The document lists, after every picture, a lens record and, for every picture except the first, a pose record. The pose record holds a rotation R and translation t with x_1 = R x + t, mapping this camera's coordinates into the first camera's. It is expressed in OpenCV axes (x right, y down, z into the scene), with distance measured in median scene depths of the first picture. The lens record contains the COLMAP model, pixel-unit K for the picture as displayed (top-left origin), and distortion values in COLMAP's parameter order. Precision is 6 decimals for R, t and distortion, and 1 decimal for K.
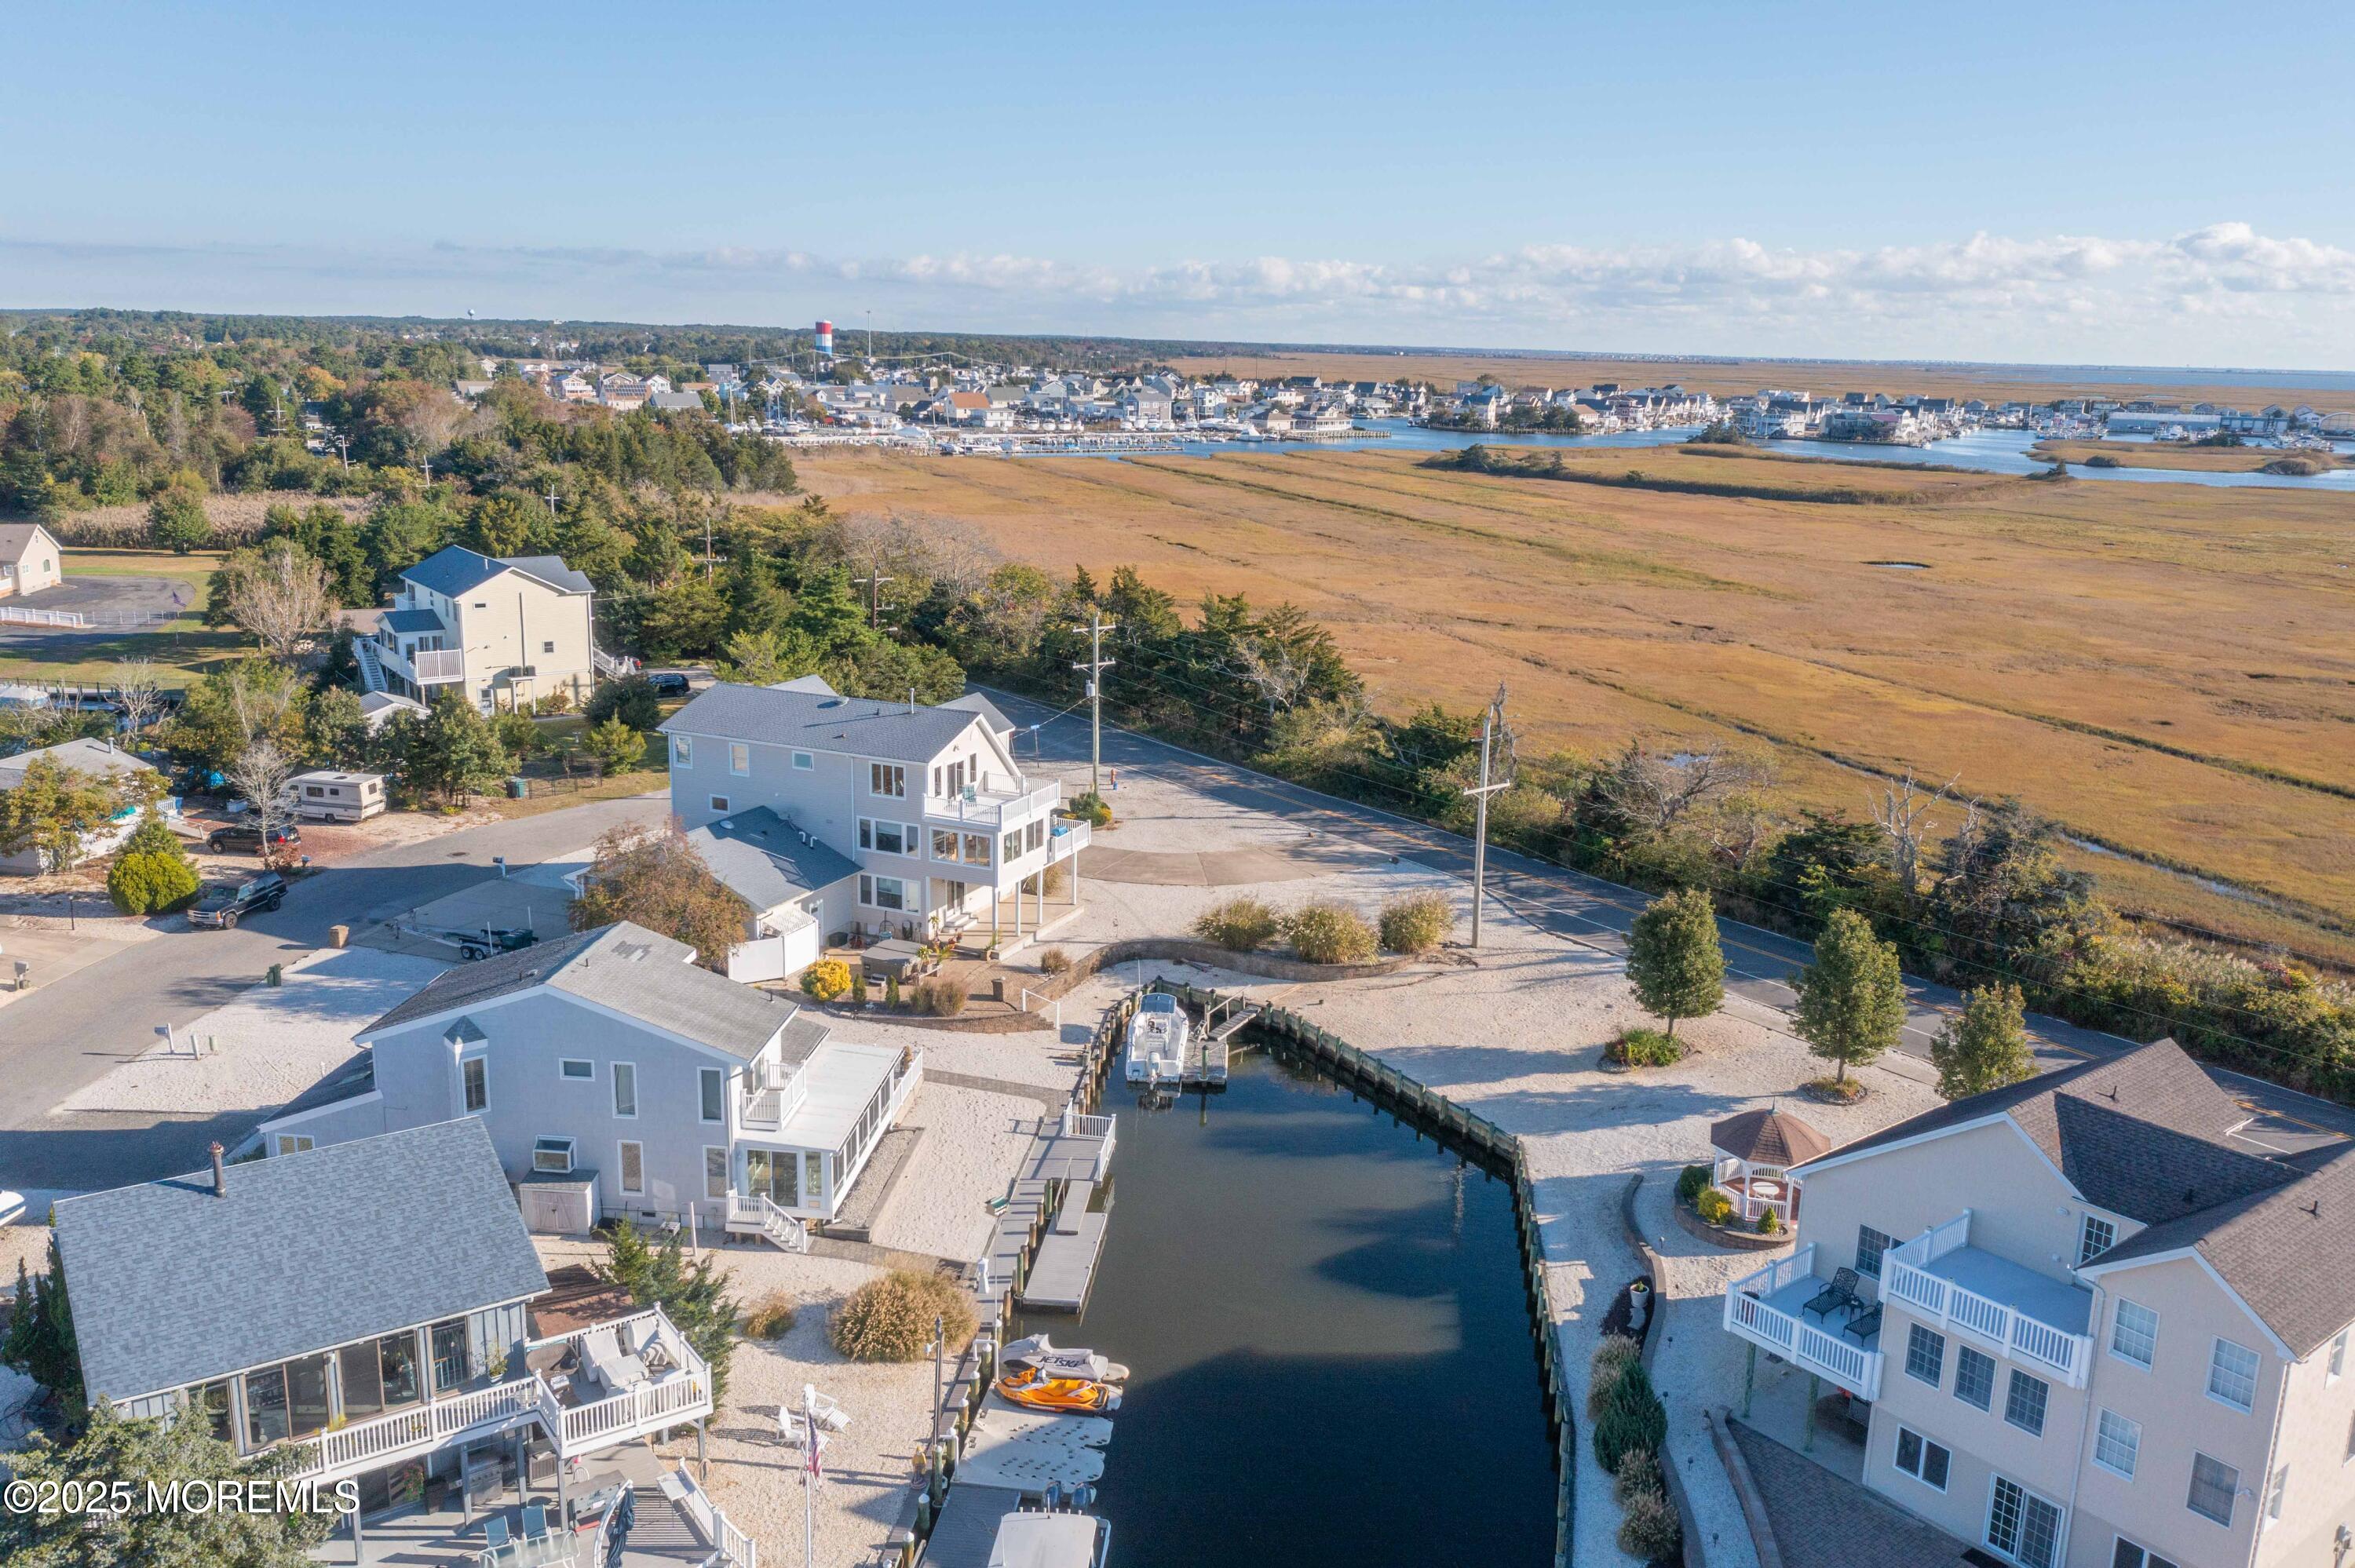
lens RADIAL K [[1872.3, 0, 1177.5], [0, 1872.3, 784.0], [0, 0, 1]] dist [-0.006644, 0.005712]
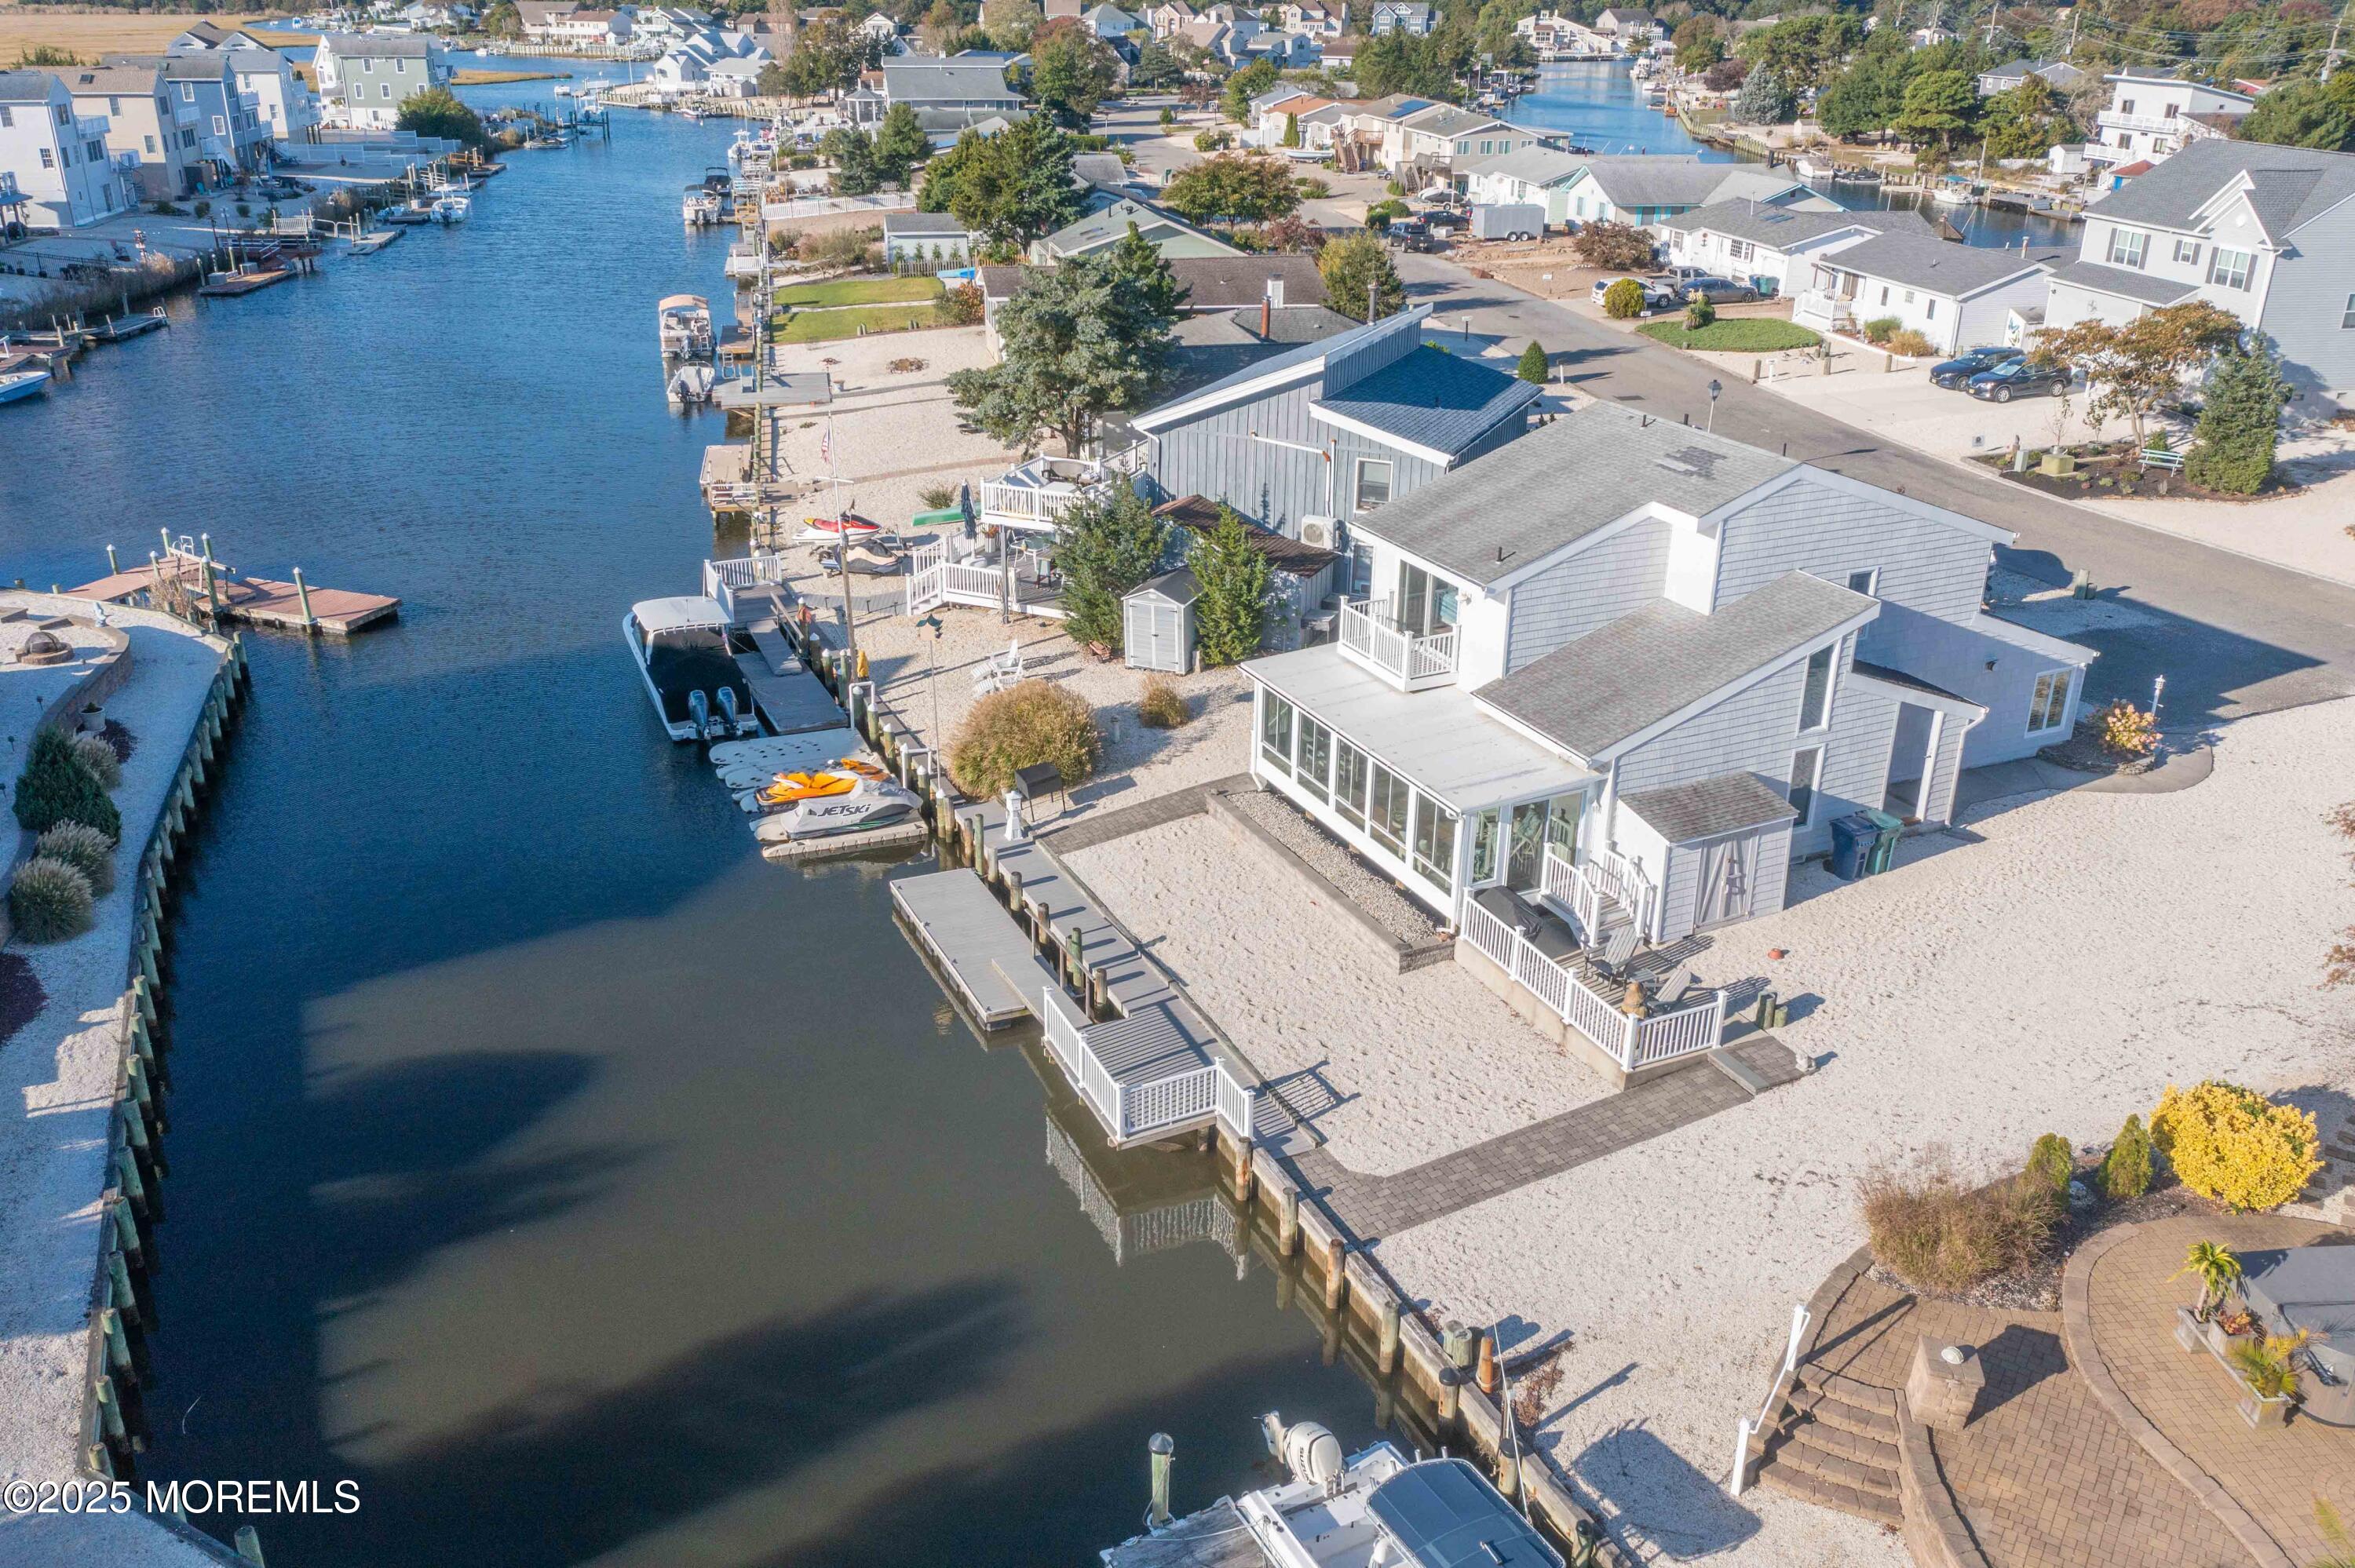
lens RADIAL K [[1864.3, 0, 1177.5], [0, 1864.3, 784.0], [0, 0, 1]] dist [-0.009934, 0.001725]
pose [[-0.858750, 0.169151, -0.483670, 0.135562], [-0.152585, 0.816695, 0.556531, -0.112418], [0.489149, 0.551722, -0.675527, 1.098880]]
